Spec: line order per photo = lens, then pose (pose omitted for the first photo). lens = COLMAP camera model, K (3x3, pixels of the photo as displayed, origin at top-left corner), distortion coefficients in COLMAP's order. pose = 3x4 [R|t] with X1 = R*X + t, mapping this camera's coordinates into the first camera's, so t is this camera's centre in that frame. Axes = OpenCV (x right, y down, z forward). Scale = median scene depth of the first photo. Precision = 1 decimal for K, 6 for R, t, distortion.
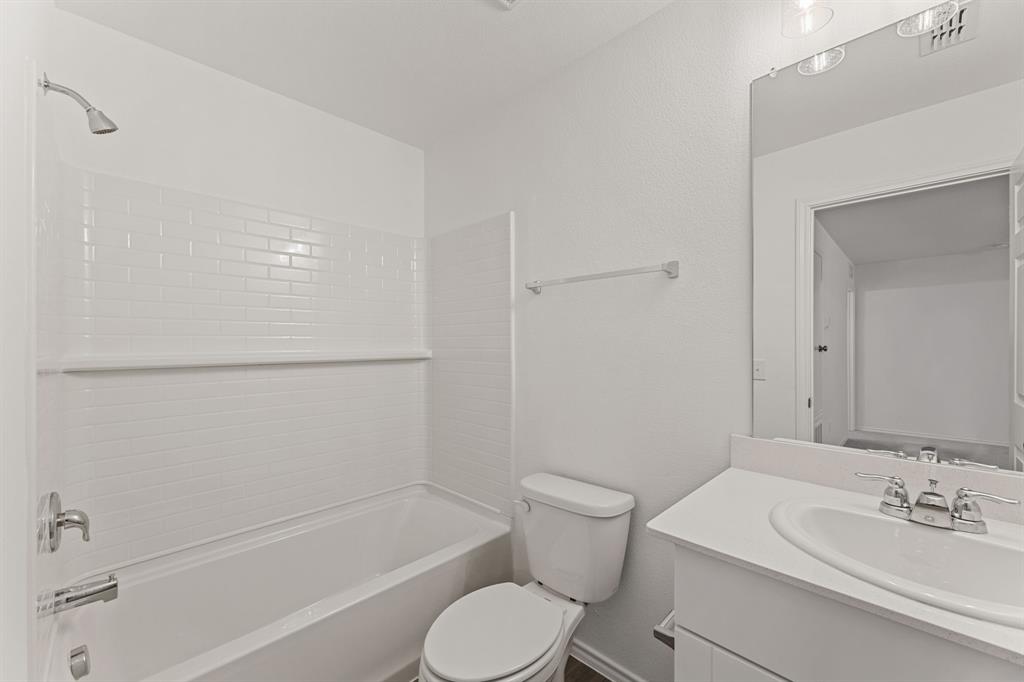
lens RADIAL K [[413.1, 0, 504.5], [0, 413.1, 341.9], [0, 0, 1]] dist [0.000536, 0.001123]
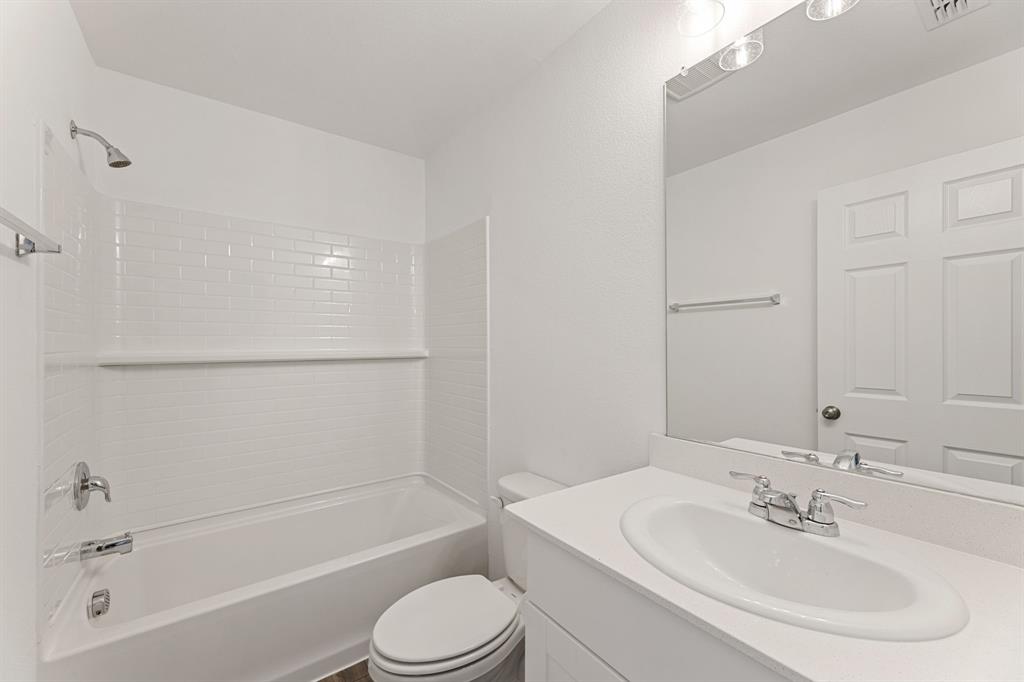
lens RADIAL K [[413.1, 0, 505.1], [0, 413.1, 342.7], [0, 0, 1]] dist [0.000536, 0.001123]
pose [[0.990057, 0.001886, -0.140651, 0.282520], [-0.001954, 0.999998, -0.000340, 0.004184], [0.140650, 0.000612, 0.990059, -0.039911]]
